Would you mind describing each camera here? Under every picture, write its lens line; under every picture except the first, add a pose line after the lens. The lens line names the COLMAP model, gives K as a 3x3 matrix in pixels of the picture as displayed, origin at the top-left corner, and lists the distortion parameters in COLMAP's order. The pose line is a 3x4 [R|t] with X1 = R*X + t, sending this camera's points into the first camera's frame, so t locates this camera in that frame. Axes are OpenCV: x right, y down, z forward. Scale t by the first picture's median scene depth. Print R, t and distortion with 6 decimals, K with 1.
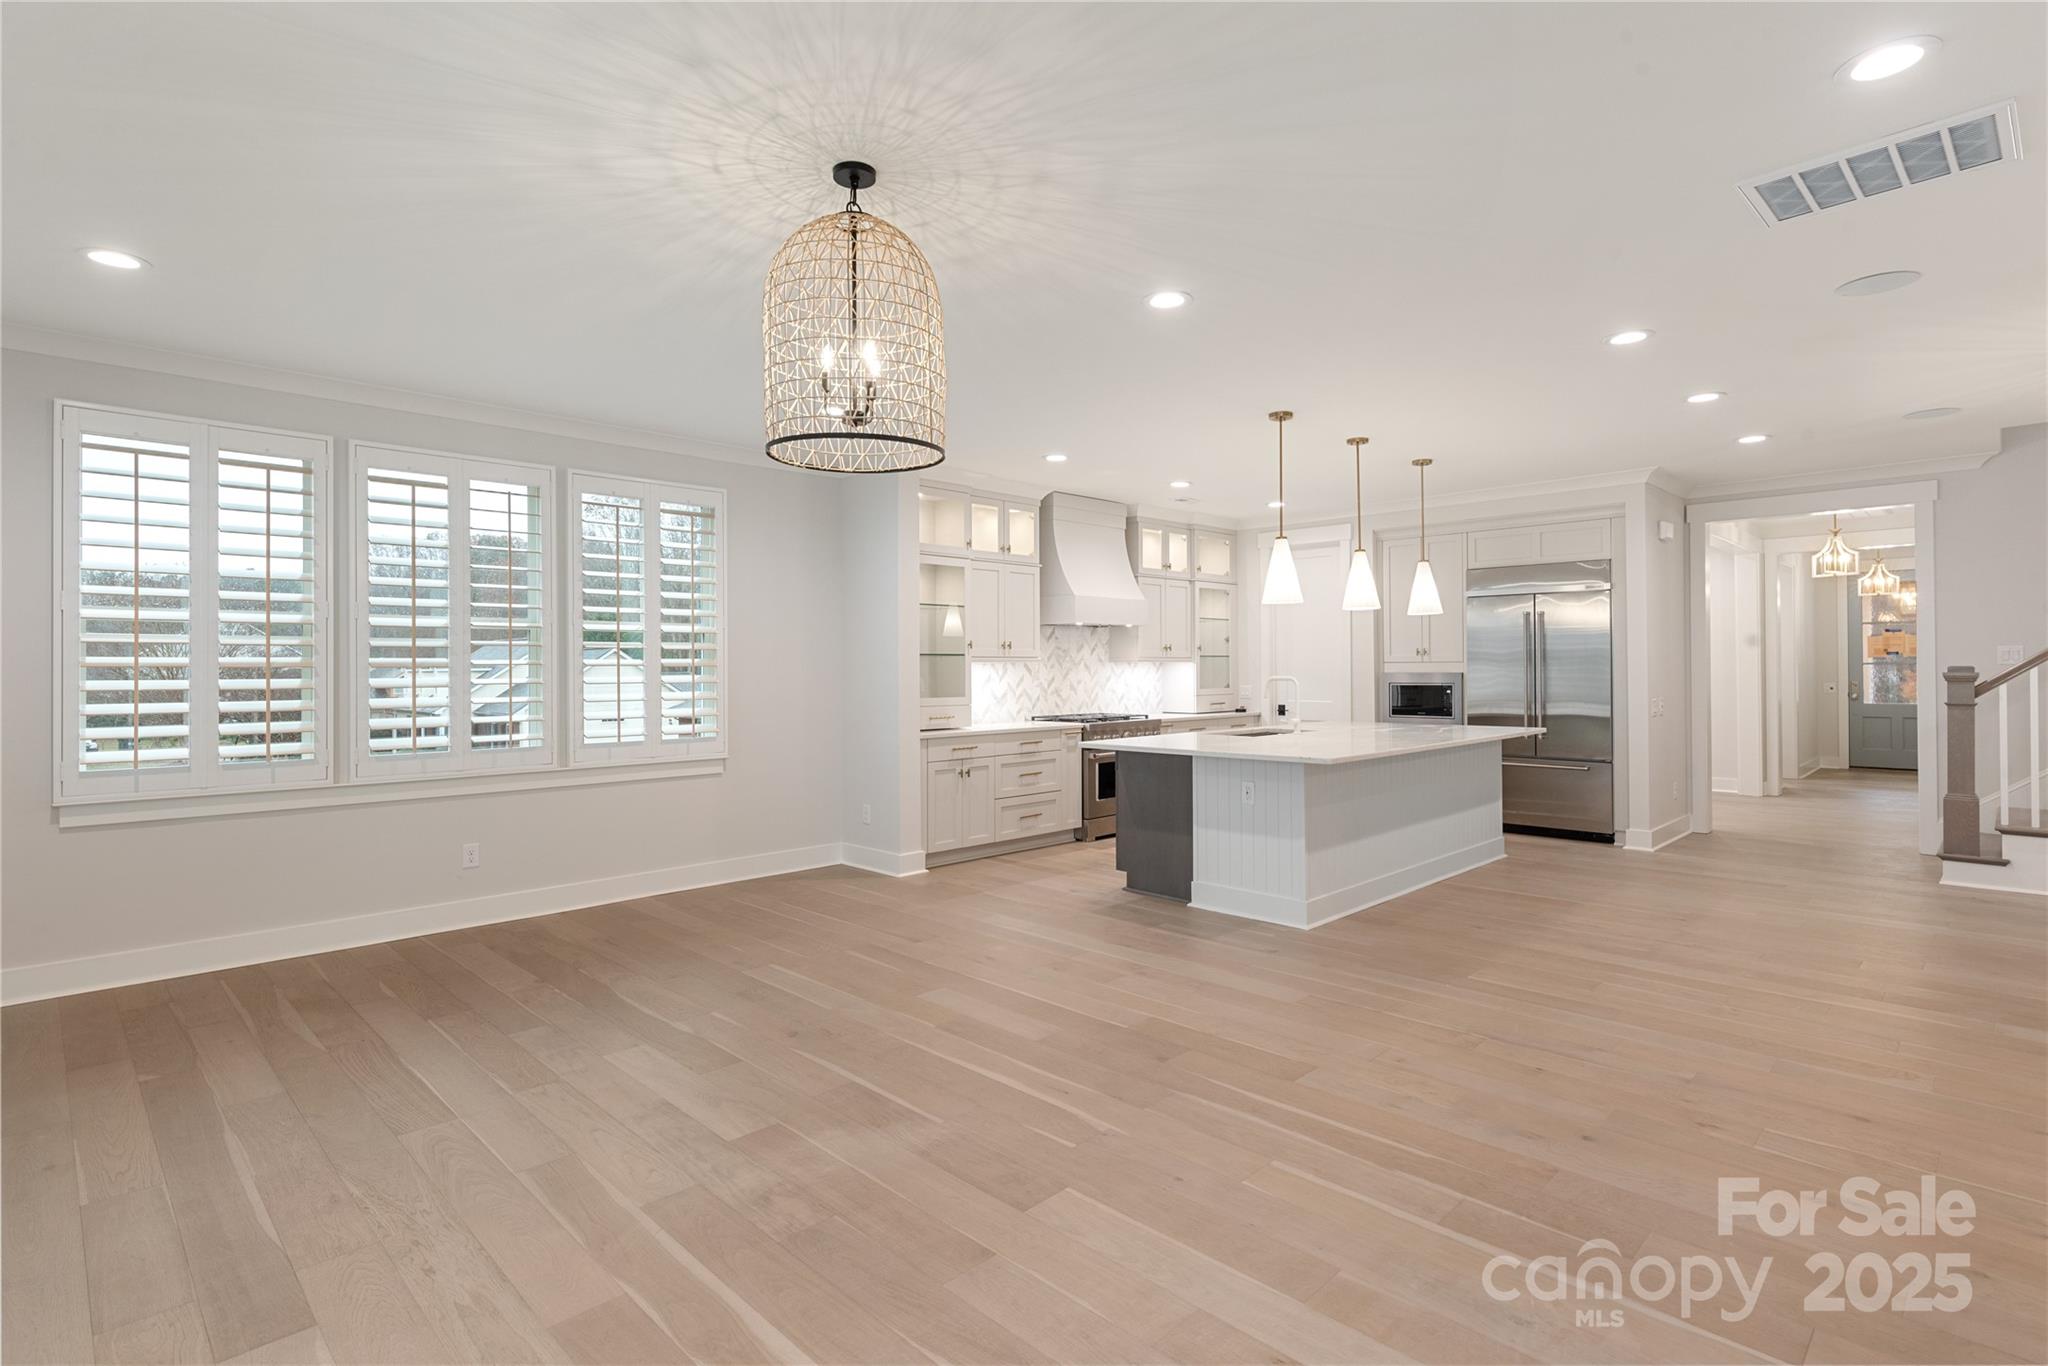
lens RADIAL K [[995.8, 0, 1028.2], [0, 995.8, 662.0], [0, 0, 1]] dist [0.003972, -0.001045]
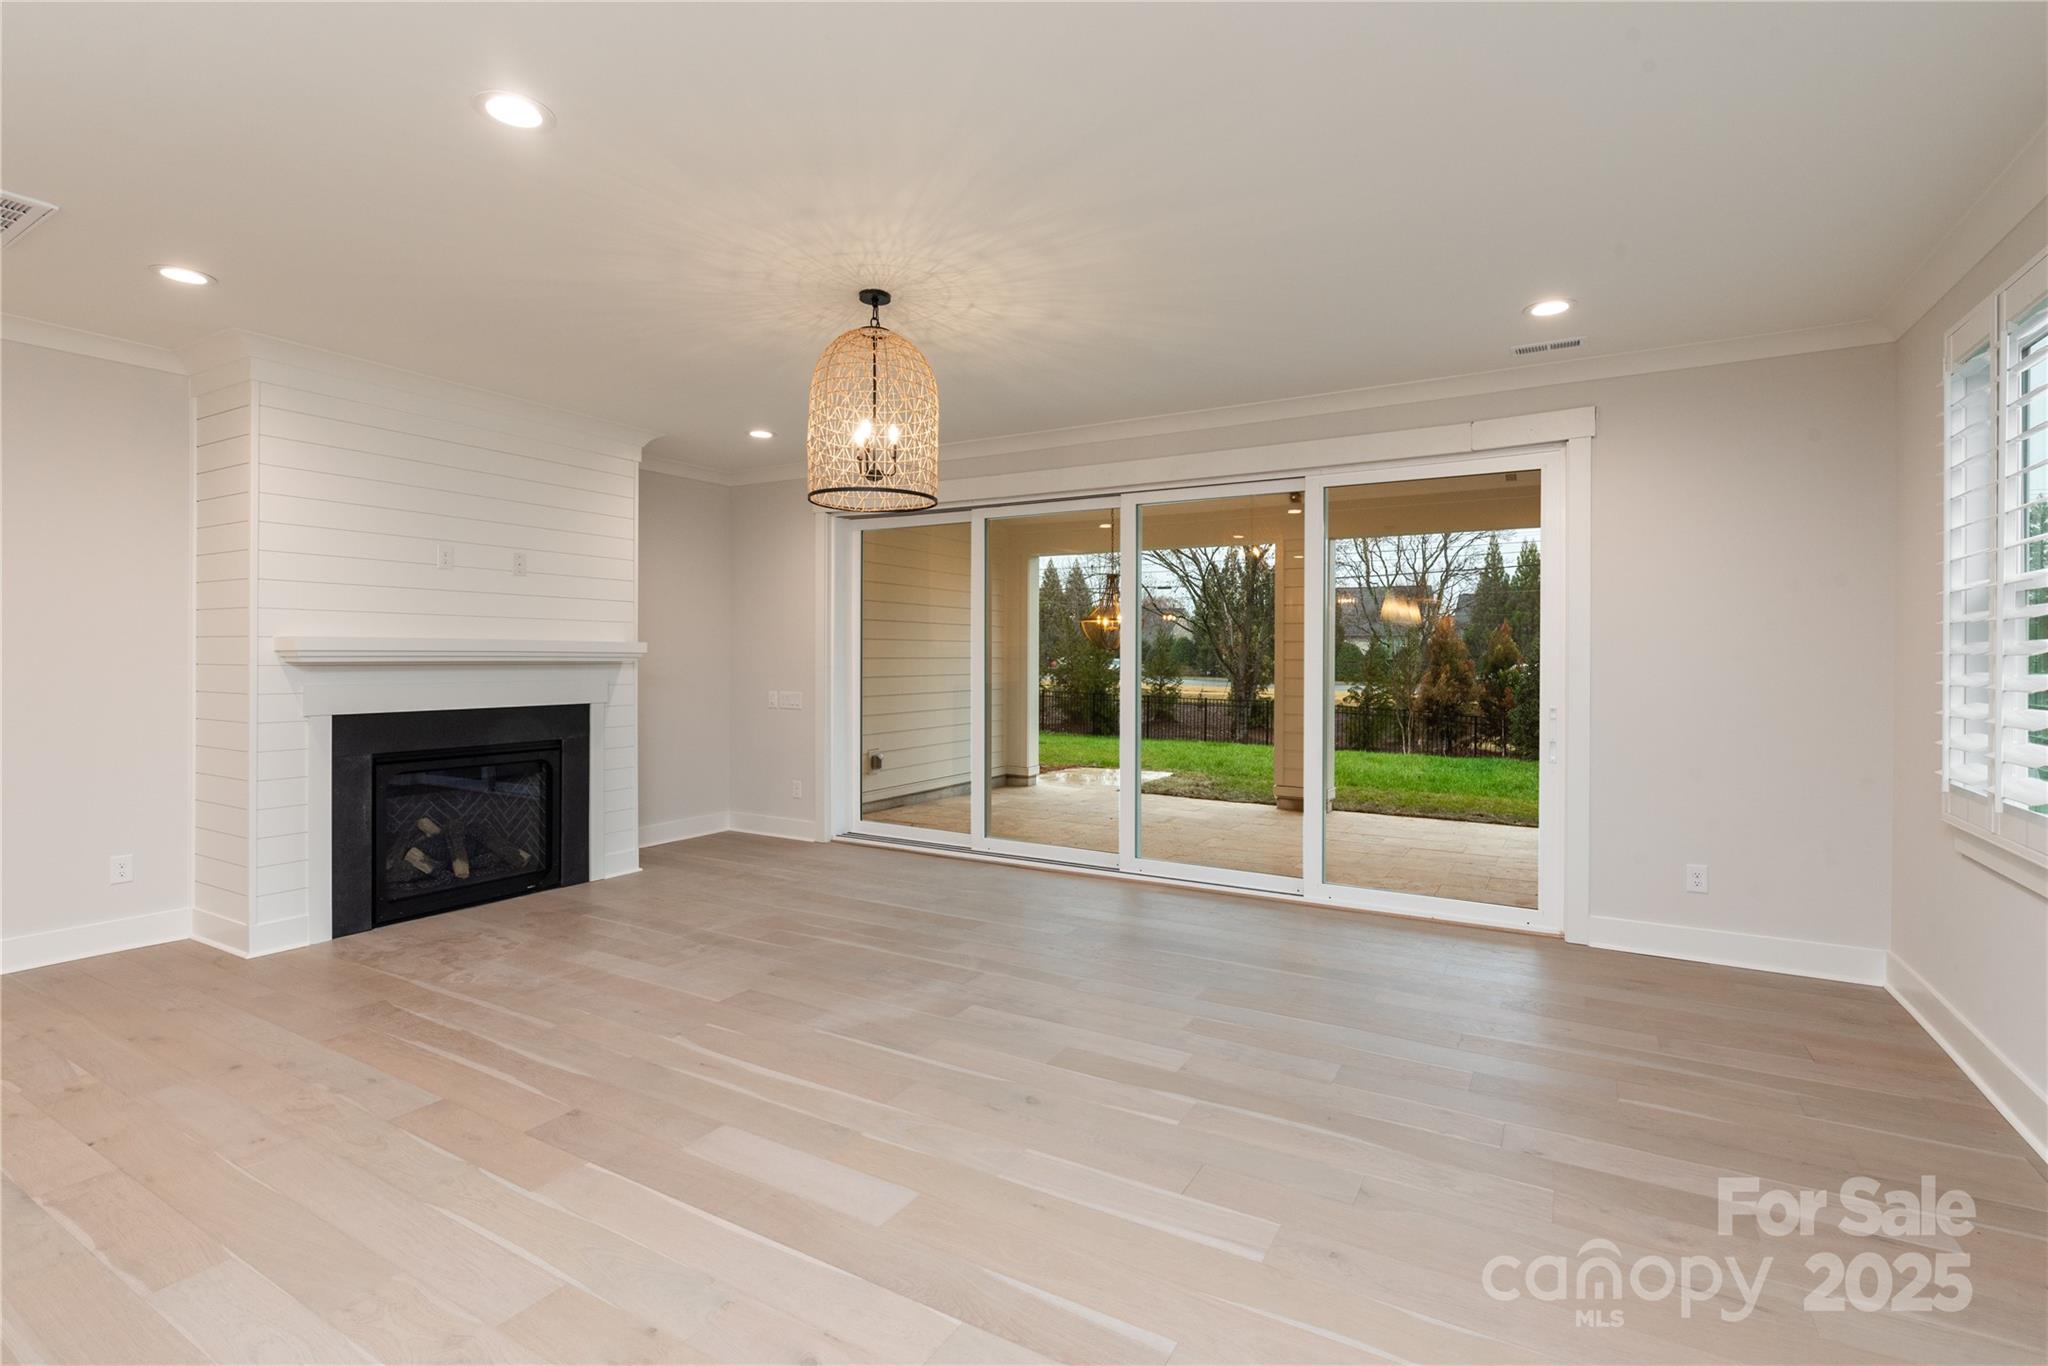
lens RADIAL K [[951.5, 0, 1024.8], [0, 951.5, 655.6], [0, 0, 1]] dist [-0.000178, -0.000556]
pose [[-0.967586, 0.001048, -0.252541, -0.040467], [0.002237, 0.999988, -0.004422, 0.011258], [0.252533, -0.004844, -0.967576, 2.212463]]
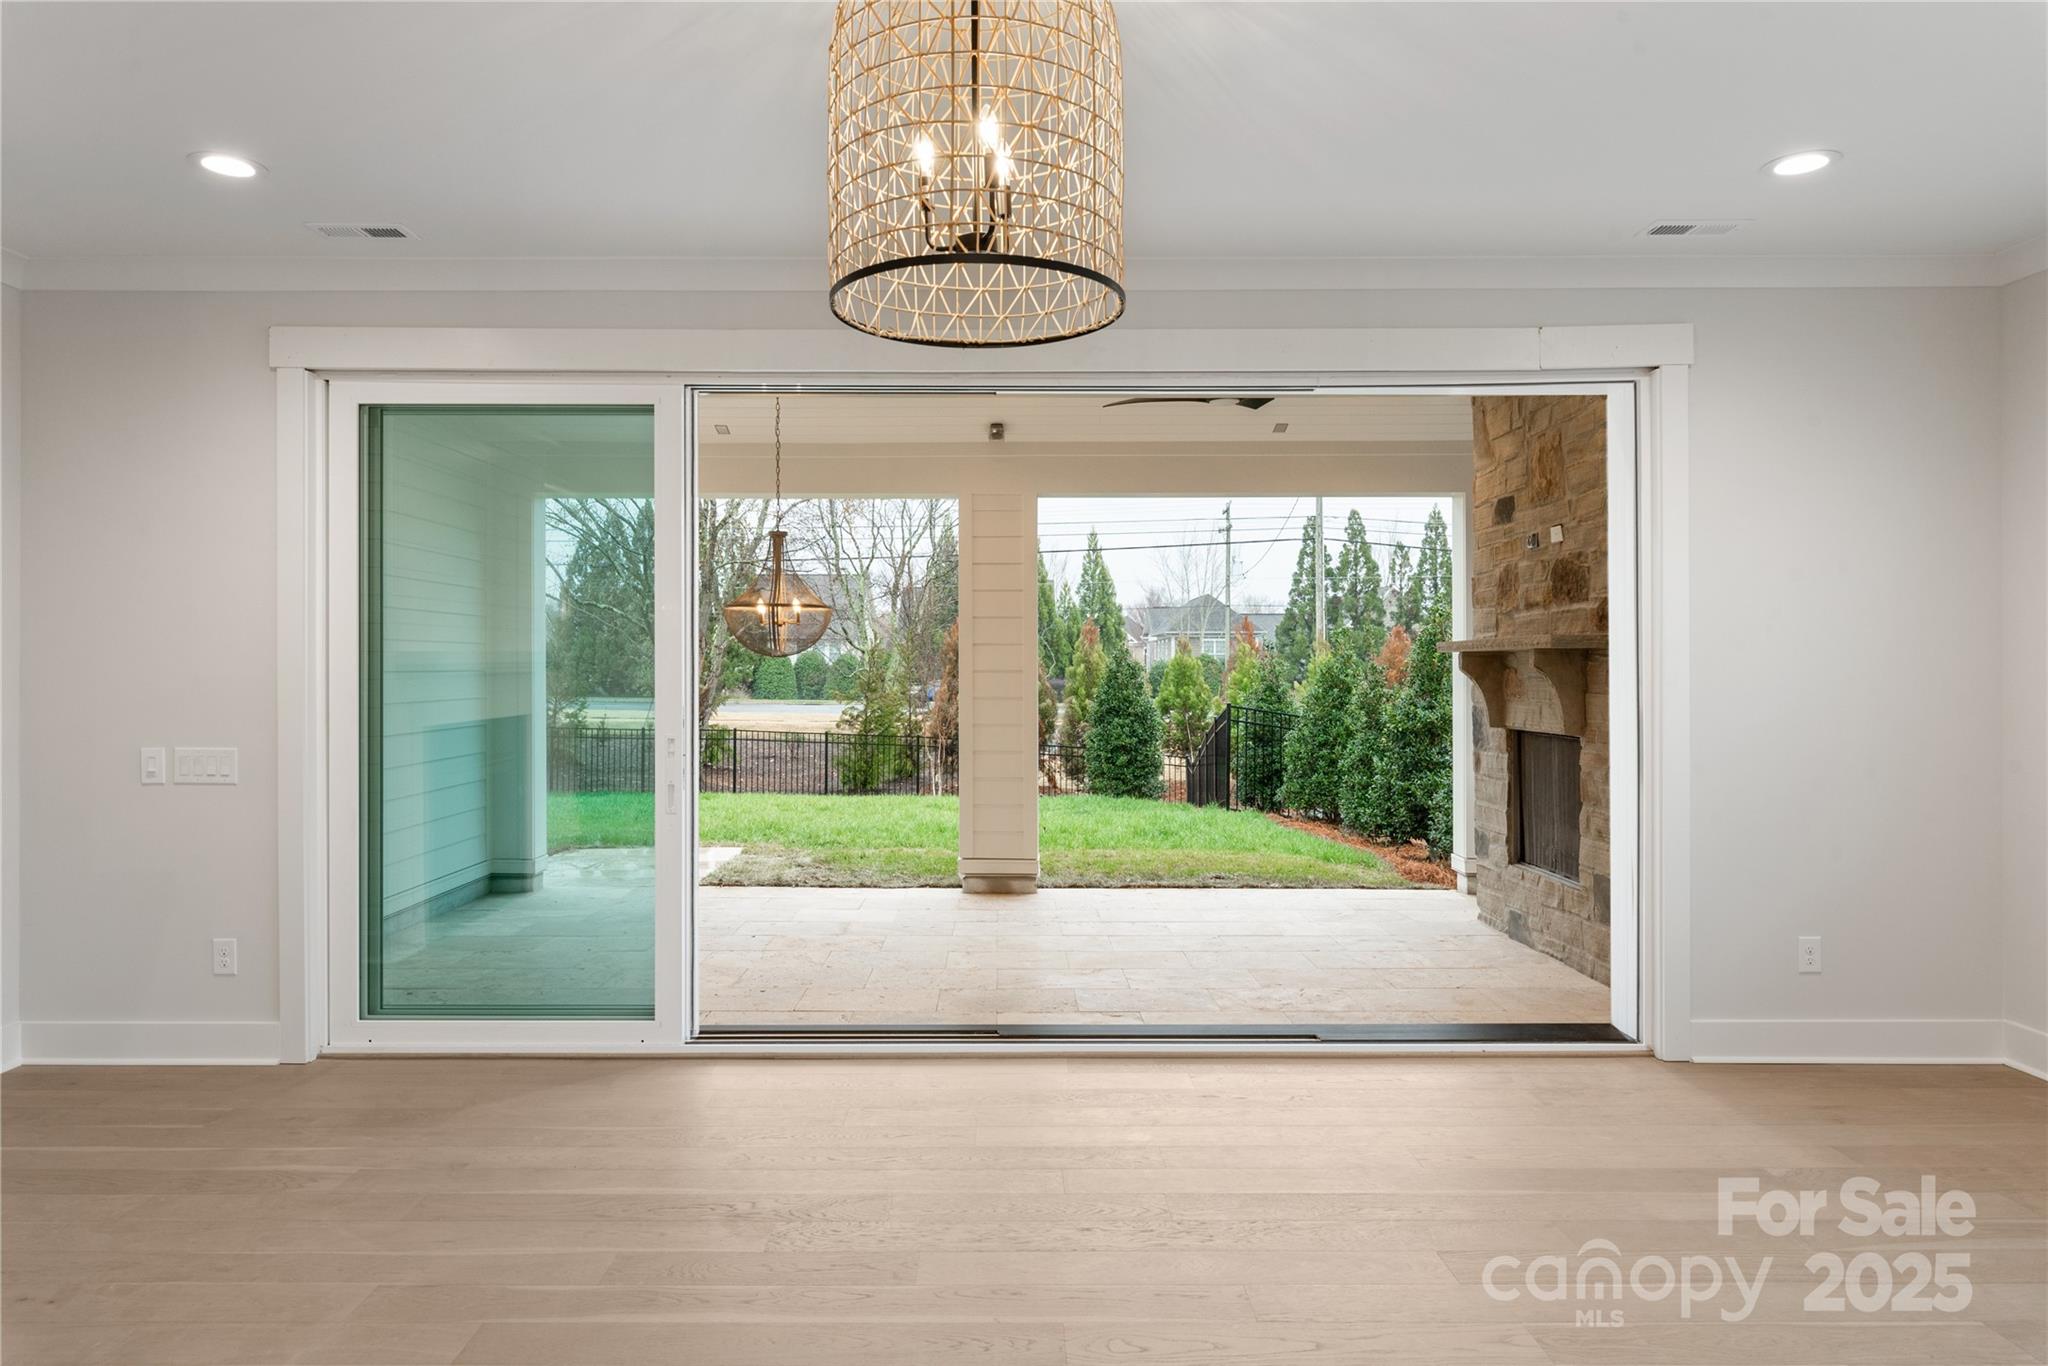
lens RADIAL K [[1302.8, 0, 1024.0], [0, 1302.8, 683.0], [0, 0, 1]] dist [0.000980, 0.000010]
pose [[-0.701507, 0.011922, -0.712563, 0.334733], [0.005374, 0.999920, 0.011440, 0.005221], [0.712642, 0.004196, -0.701515, 1.478479]]
